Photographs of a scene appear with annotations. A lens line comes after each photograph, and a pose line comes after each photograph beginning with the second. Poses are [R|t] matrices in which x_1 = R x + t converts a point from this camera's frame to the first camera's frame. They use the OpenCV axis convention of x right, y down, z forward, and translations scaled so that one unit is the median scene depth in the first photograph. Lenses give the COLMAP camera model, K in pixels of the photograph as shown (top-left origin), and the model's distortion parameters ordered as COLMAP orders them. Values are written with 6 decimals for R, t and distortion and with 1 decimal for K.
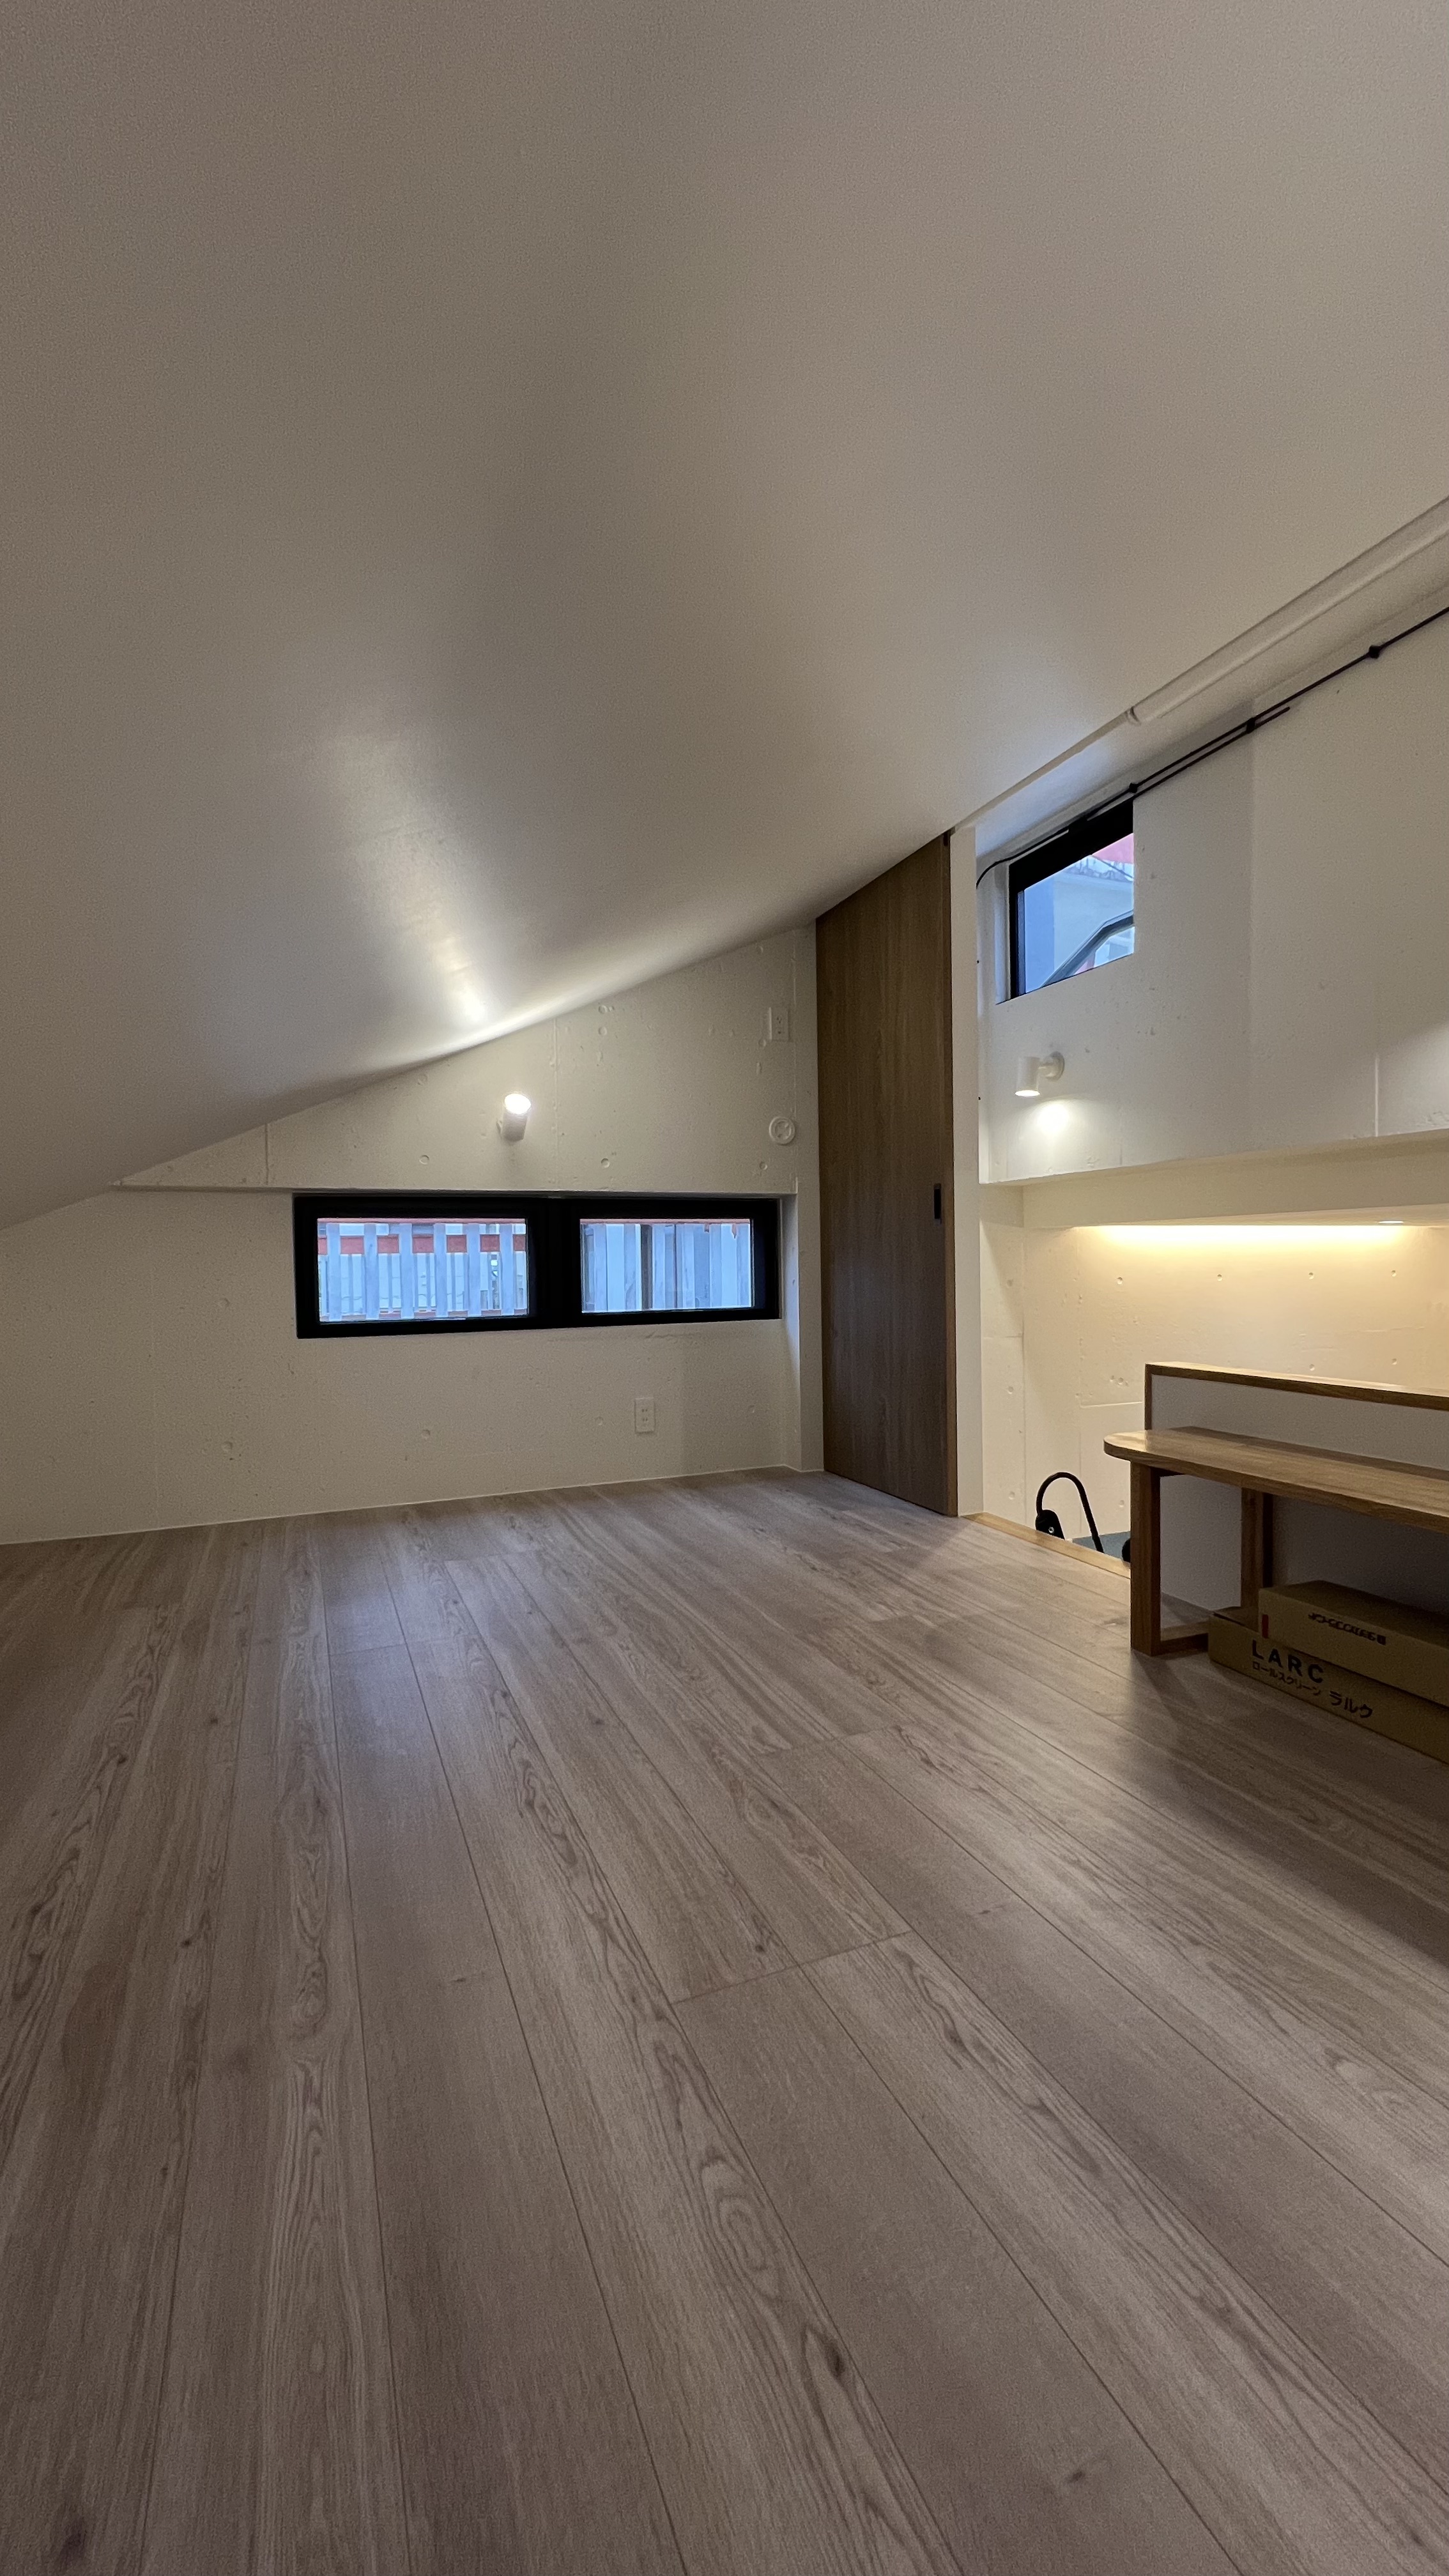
lens RADIAL K [[1039.8, 0, 721.5], [0, 1039.8, 1283.4], [0, 0, 1]] dist [-0.002871, 0.001267]
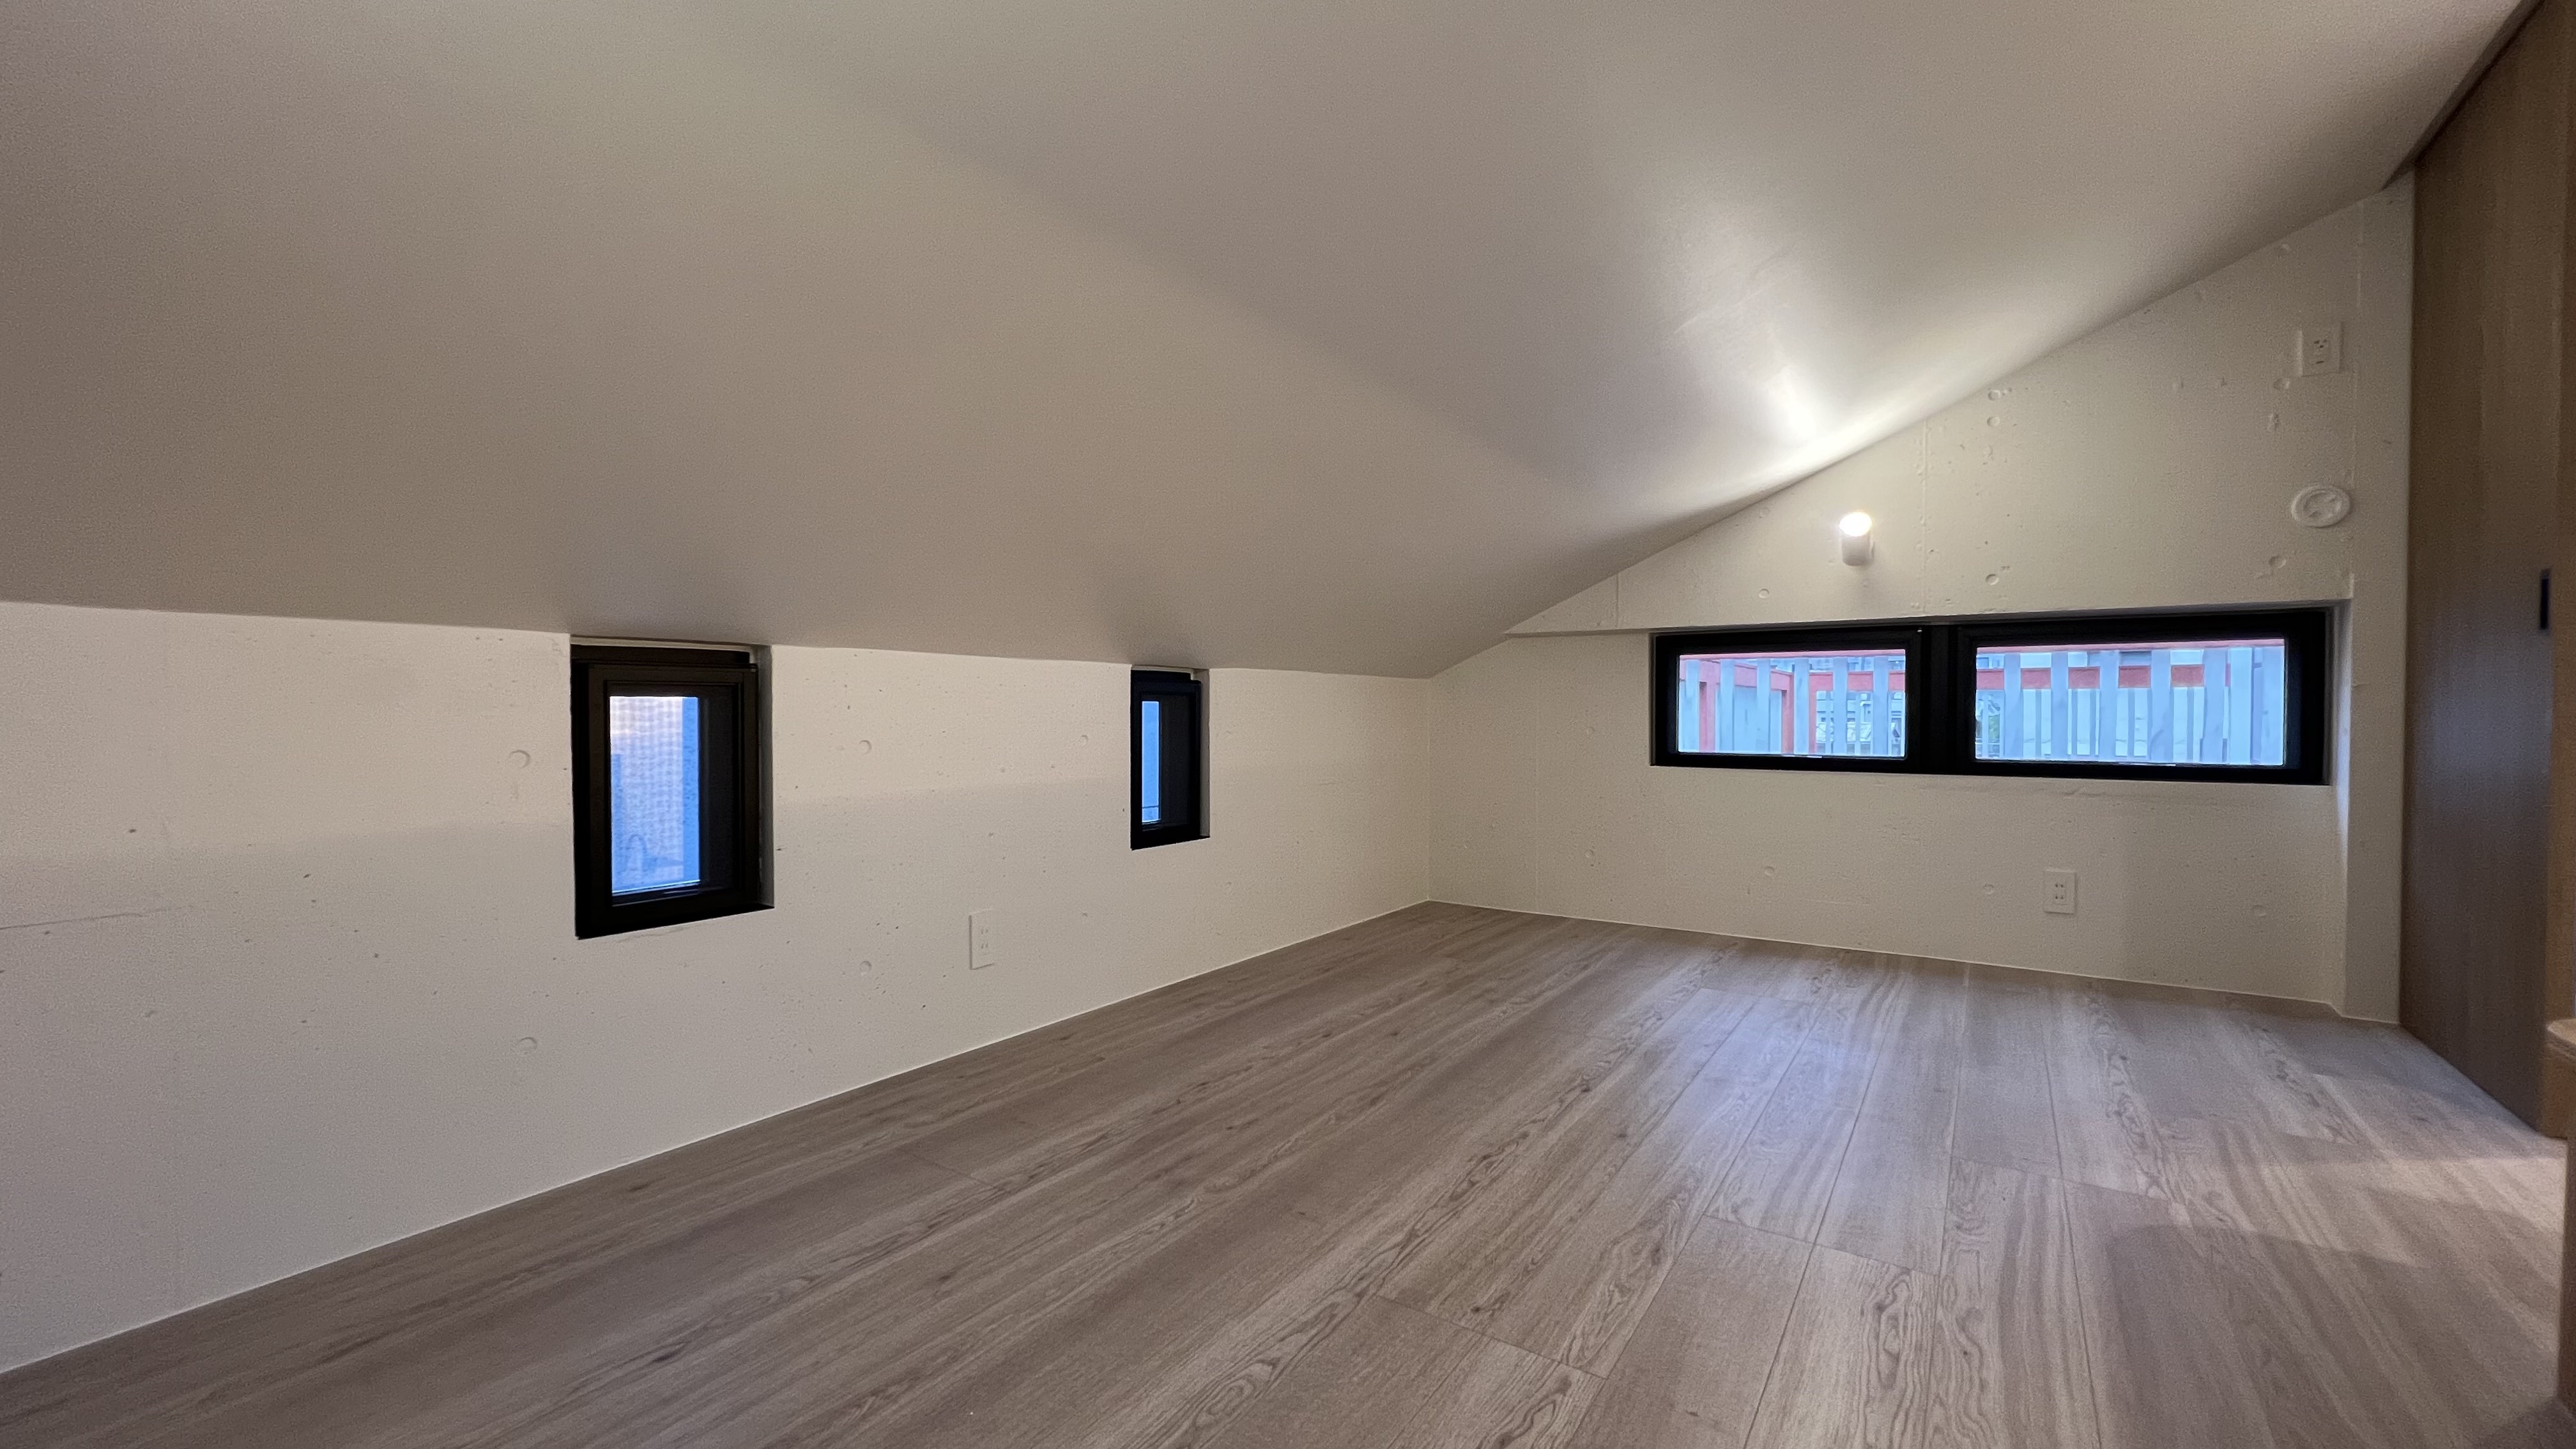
lens RADIAL K [[1039.8, 0, 1283.6], [0, 1039.8, 726.2], [0, 0, 1]] dist [-0.002871, 0.001267]
pose [[0.545566, 0.030408, -0.837516, 0.296683], [-0.024529, 0.999493, 0.020310, -0.001158], [0.837709, 0.009463, 0.546035, 0.074729]]
